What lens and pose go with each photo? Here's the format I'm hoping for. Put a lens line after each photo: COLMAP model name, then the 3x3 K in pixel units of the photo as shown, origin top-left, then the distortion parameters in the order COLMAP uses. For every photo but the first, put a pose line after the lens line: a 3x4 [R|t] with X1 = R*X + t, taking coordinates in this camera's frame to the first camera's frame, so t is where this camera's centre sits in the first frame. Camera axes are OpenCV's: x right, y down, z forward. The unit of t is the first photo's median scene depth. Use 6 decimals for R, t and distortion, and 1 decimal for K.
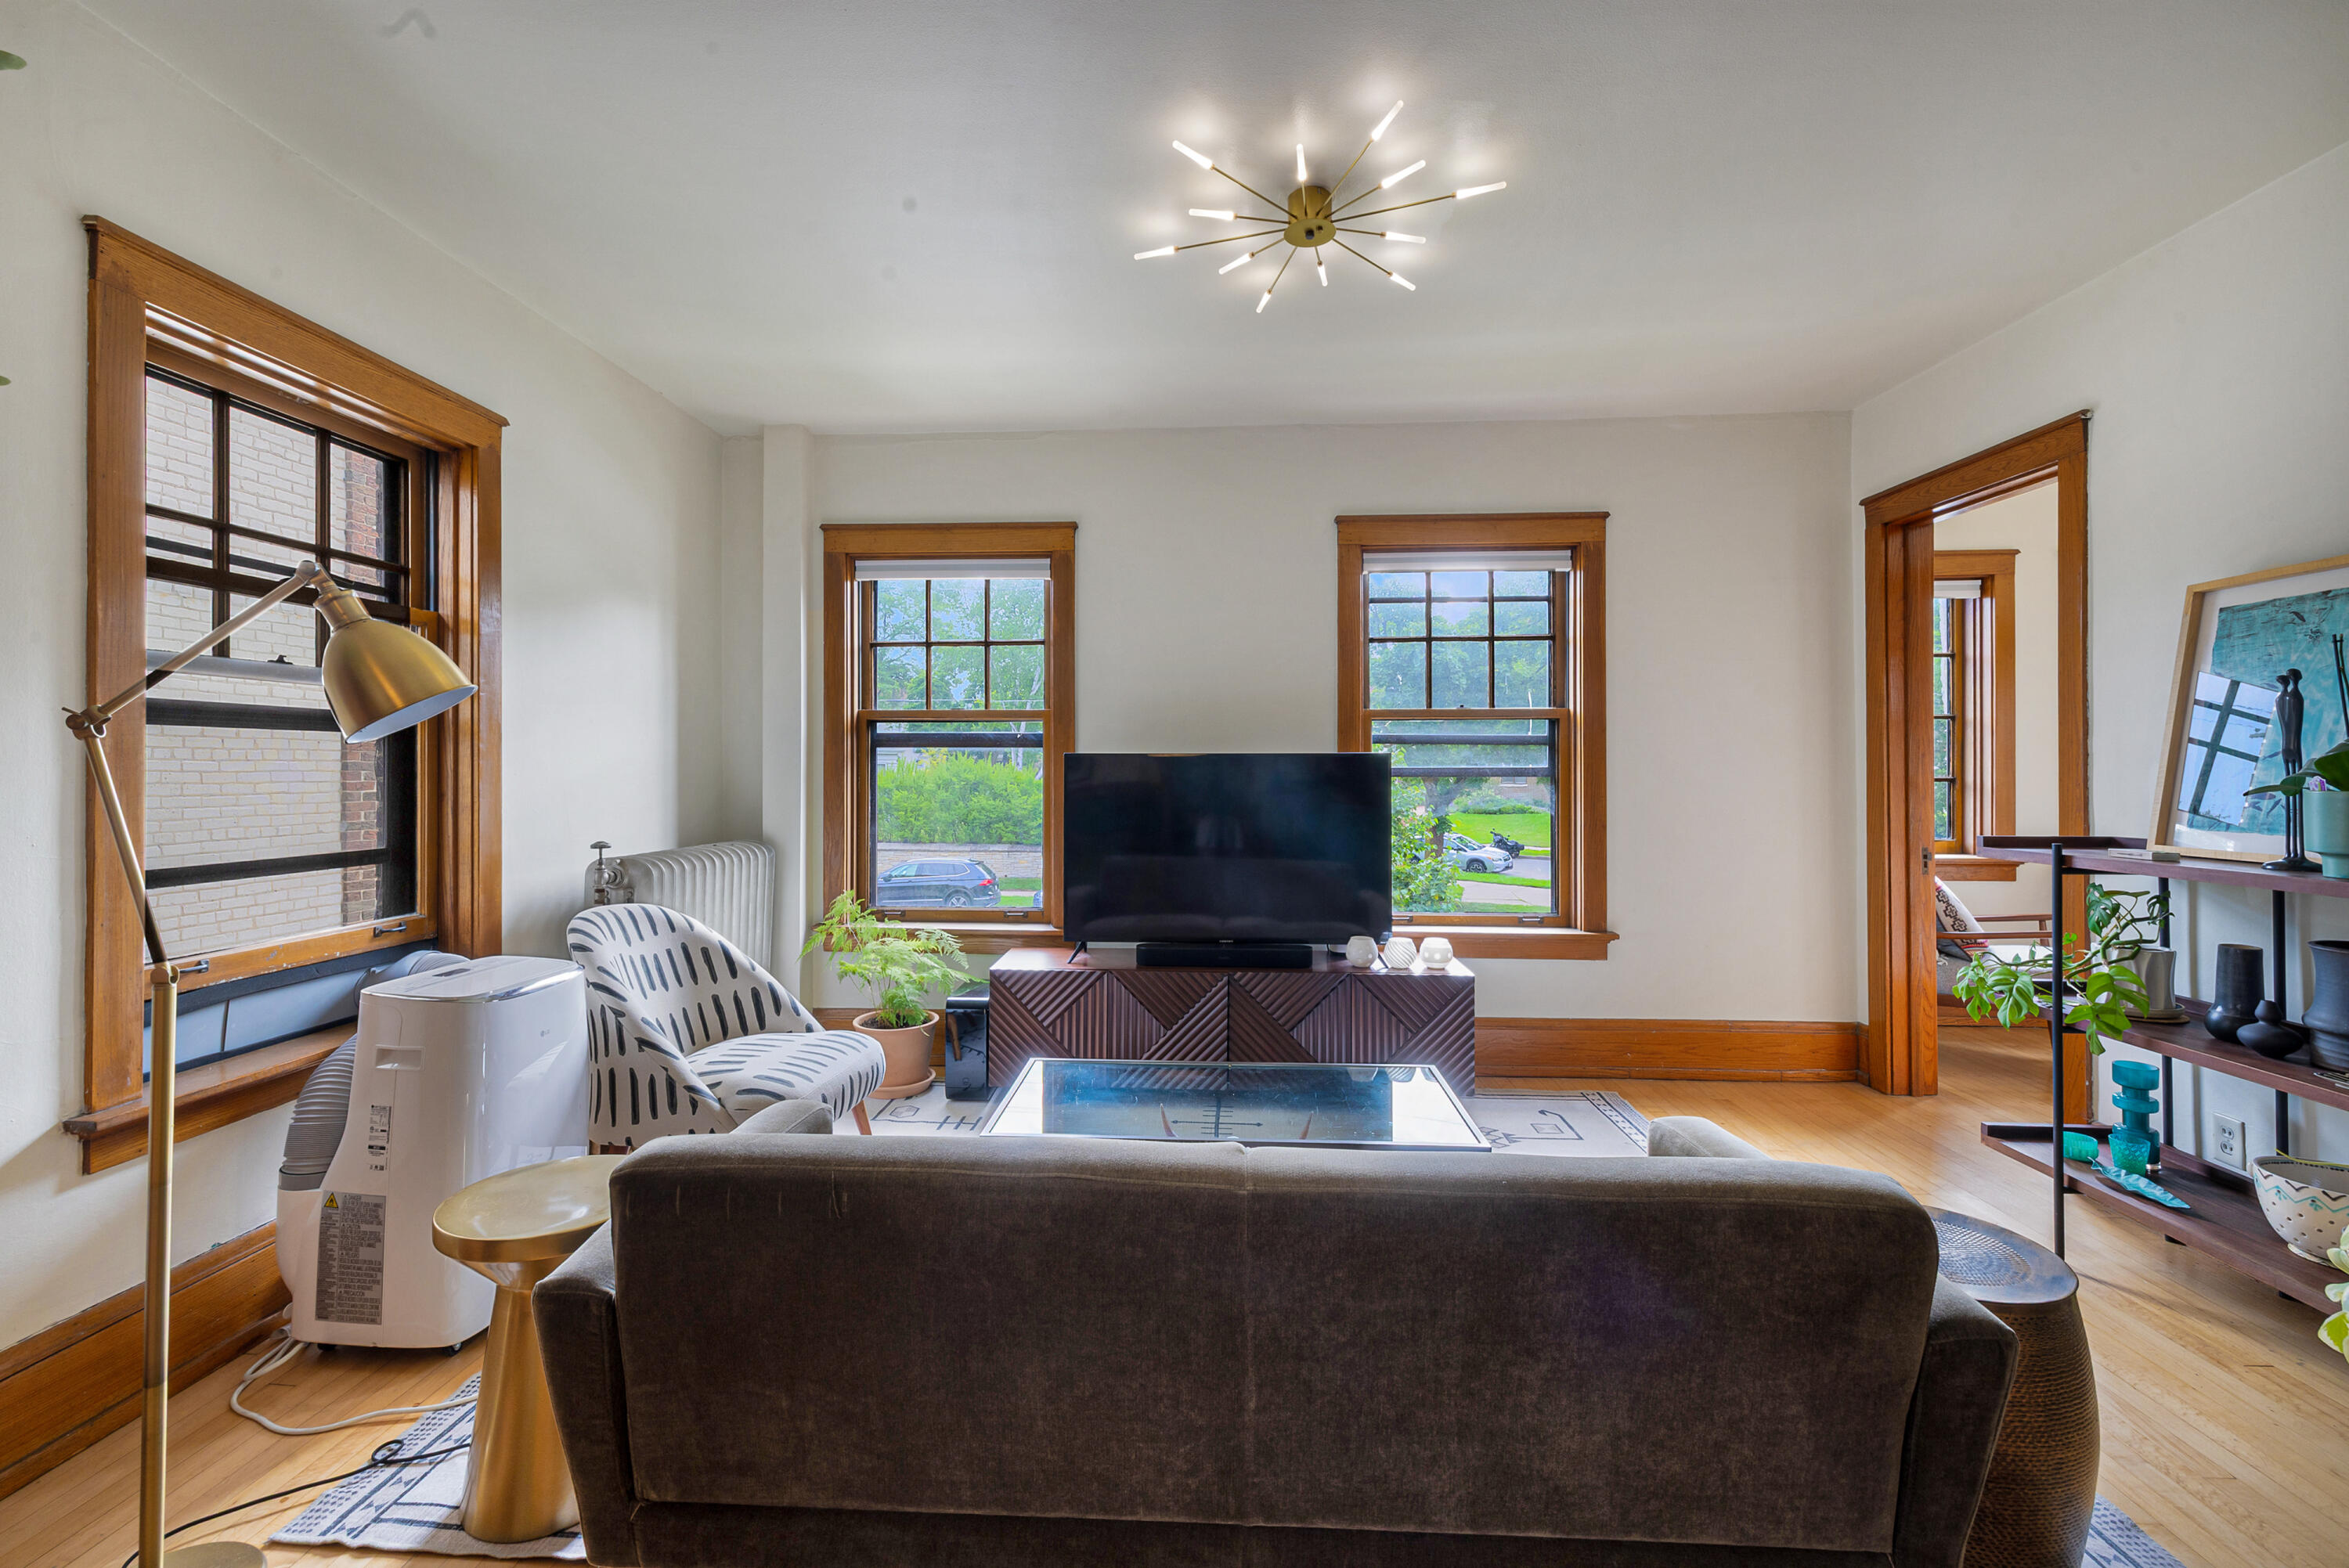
lens RADIAL K [[1003.4, 0, 1165.2], [0, 1003.4, 771.9], [0, 0, 1]] dist [0.004265, 0.000062]
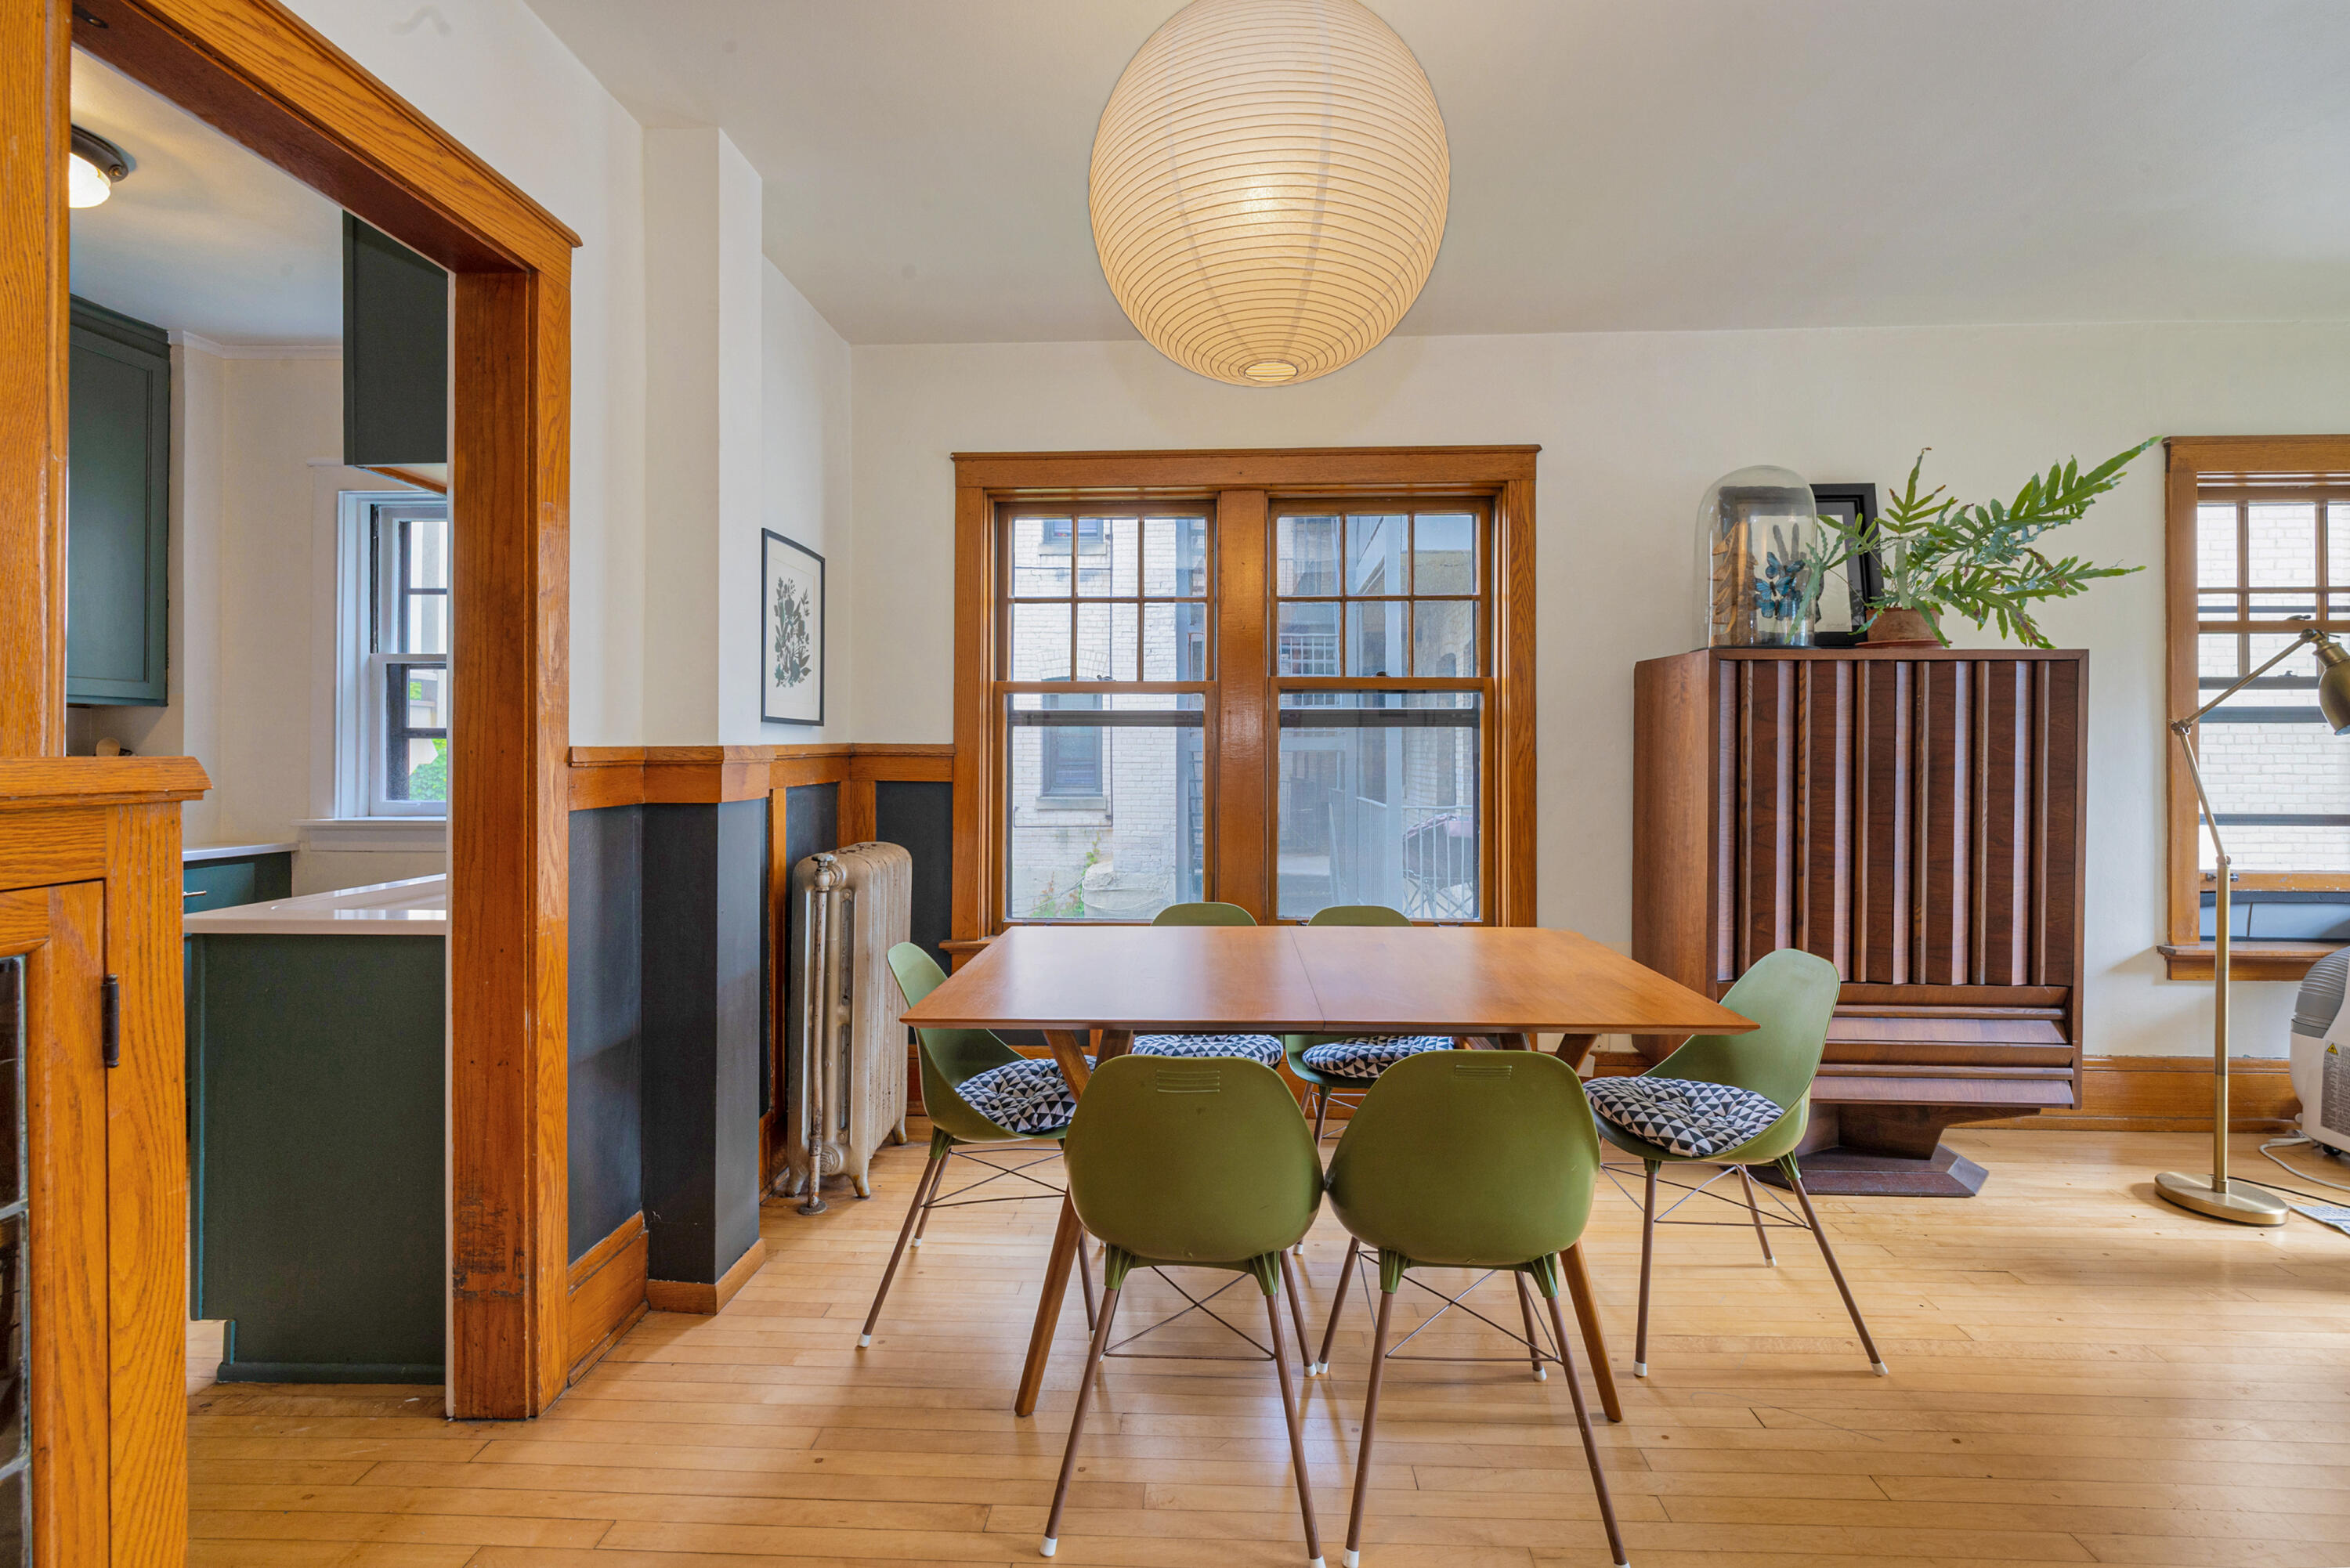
lens RADIAL K [[1003.8, 0, 1189.2], [0, 1003.8, 754.2], [0, 0, 1]] dist [0.004265, 0.000062]
pose [[0.024944, -0.006251, -0.999669, 0.189442], [0.003727, 0.999974, -0.006160, 0.002444], [0.999682, -0.003572, 0.024967, -0.219307]]
